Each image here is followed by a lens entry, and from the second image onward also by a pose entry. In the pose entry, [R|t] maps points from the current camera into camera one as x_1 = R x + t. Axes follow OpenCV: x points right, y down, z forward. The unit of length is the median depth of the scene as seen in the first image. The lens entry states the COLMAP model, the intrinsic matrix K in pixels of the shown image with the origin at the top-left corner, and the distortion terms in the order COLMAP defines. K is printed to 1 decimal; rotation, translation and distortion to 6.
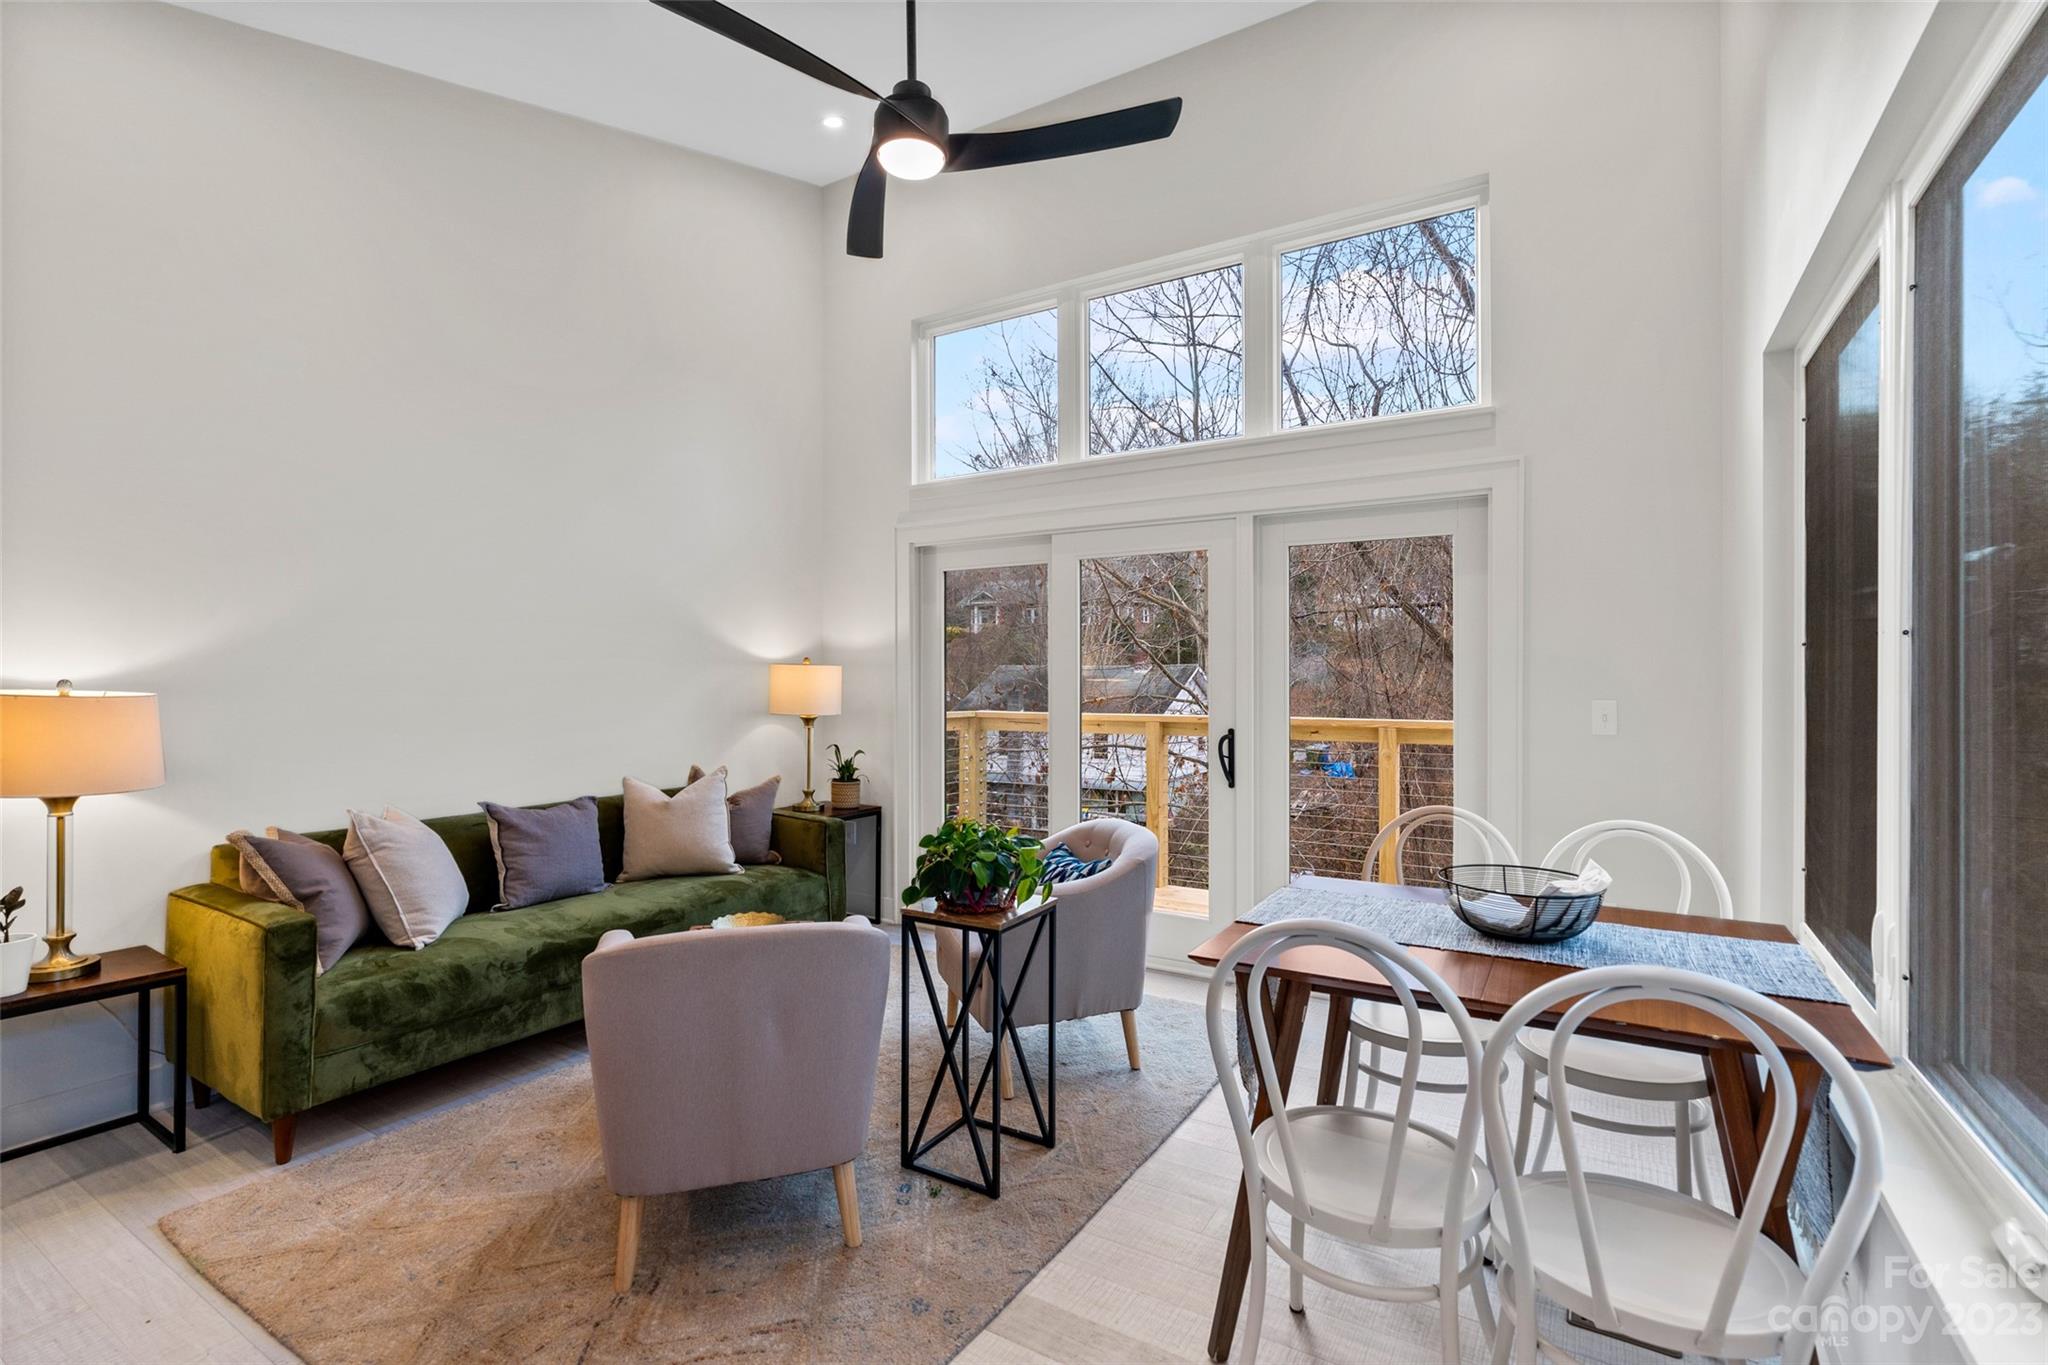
lens RADIAL K [[930.9, 0, 1025.9], [0, 930.9, 675.6], [0, 0, 1]] dist [-0.009370, 0.001812]
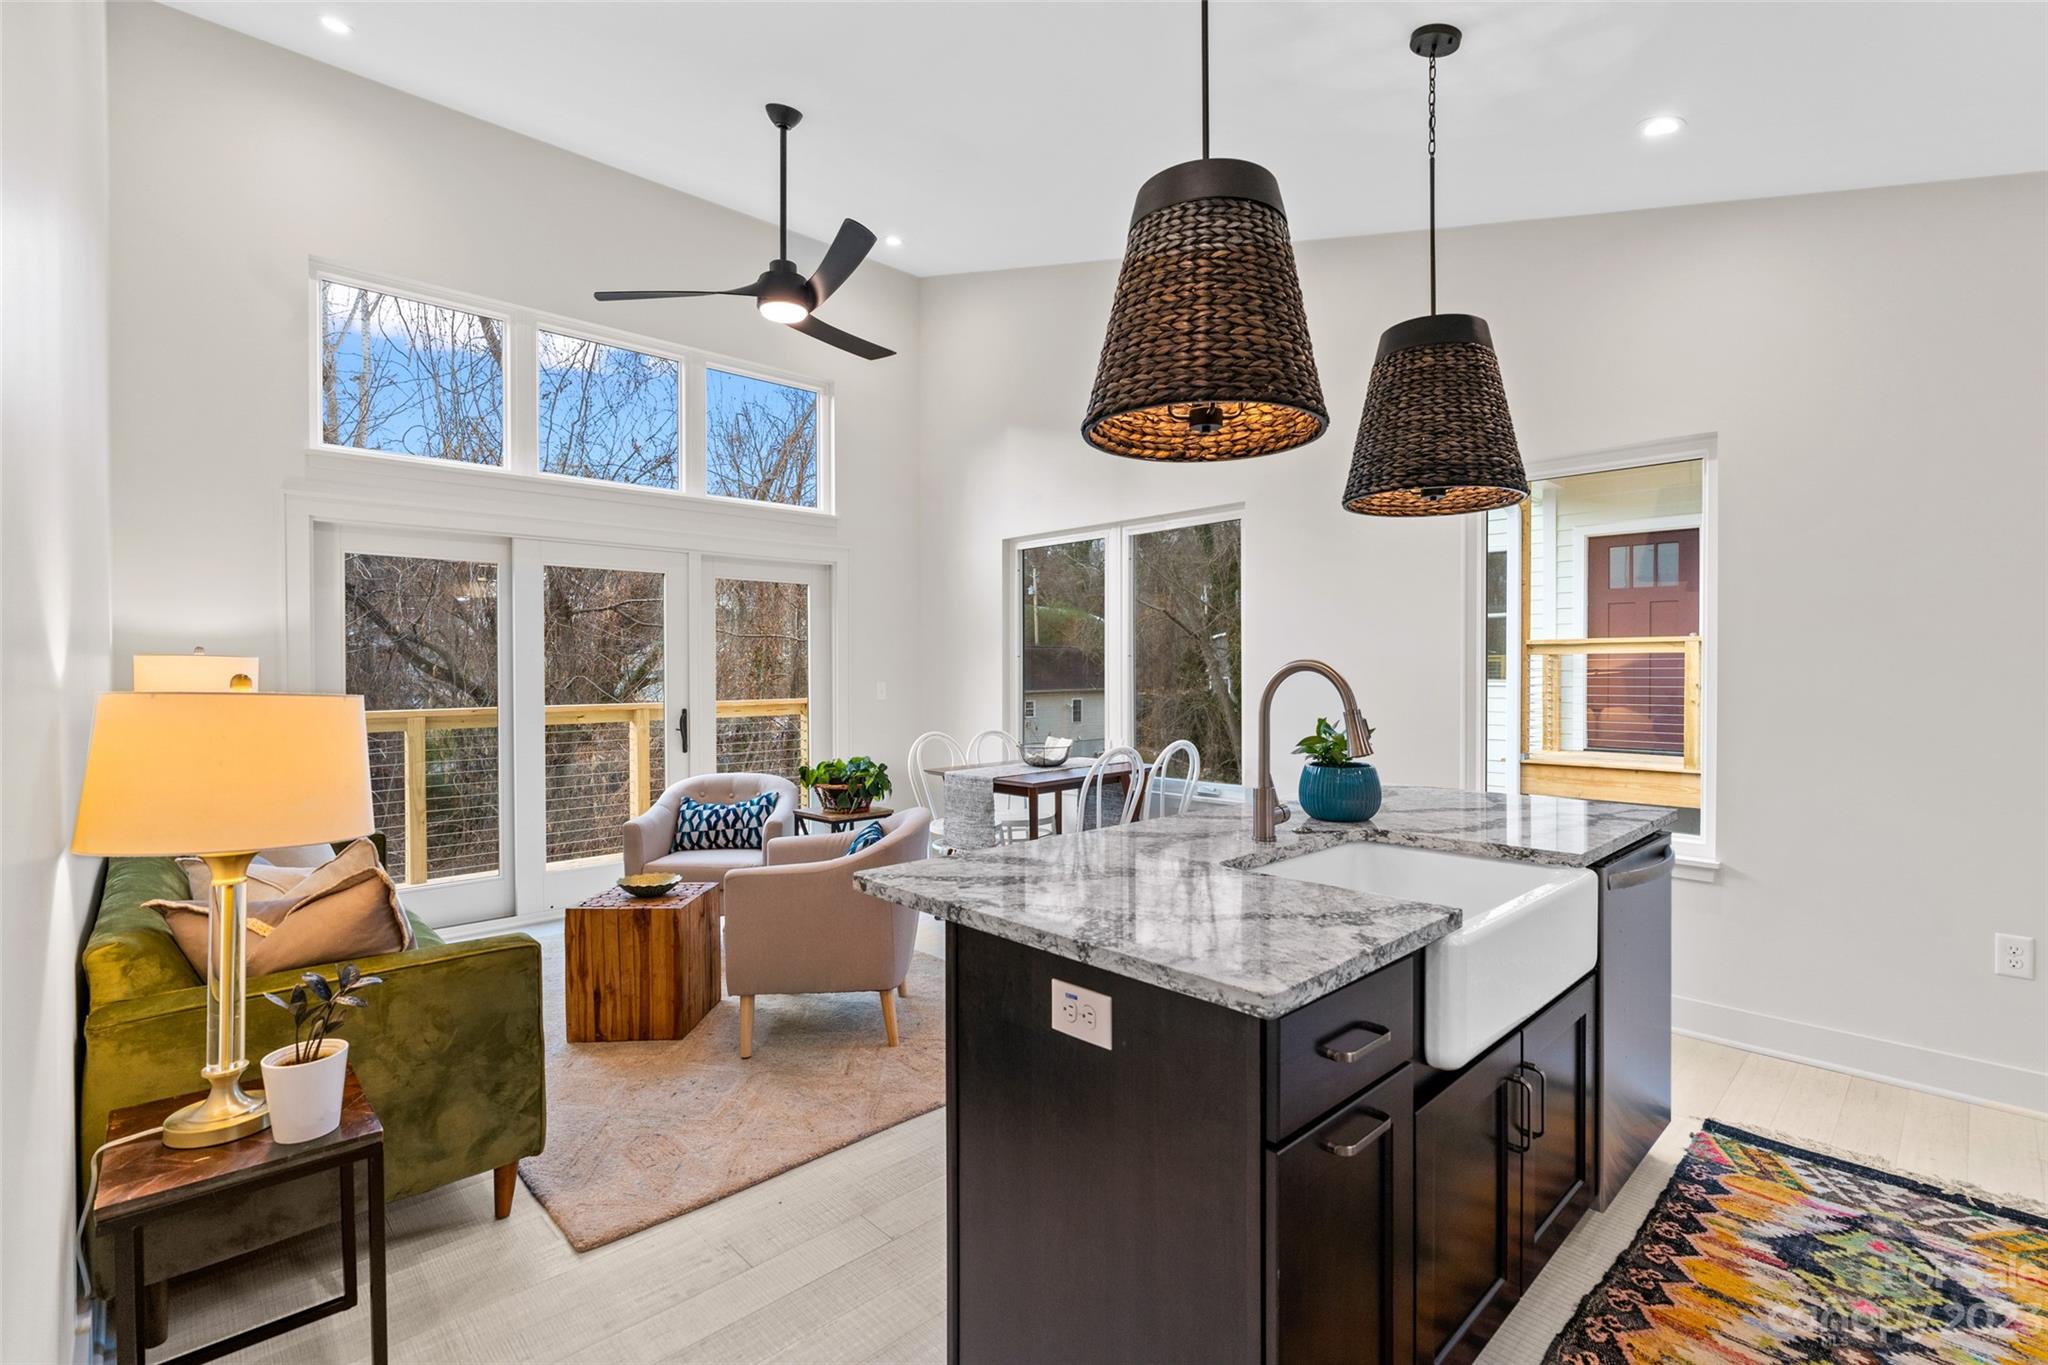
lens RADIAL K [[930.9, 0, 1025.9], [0, 930.9, 675.6], [0, 0, 1]] dist [-0.009370, 0.001812]
pose [[0.253784, -0.006262, 0.967241, -0.939175], [0.002912, 0.999979, 0.005710, 0.002358], [-0.967256, 0.001368, 0.253797, 0.178207]]
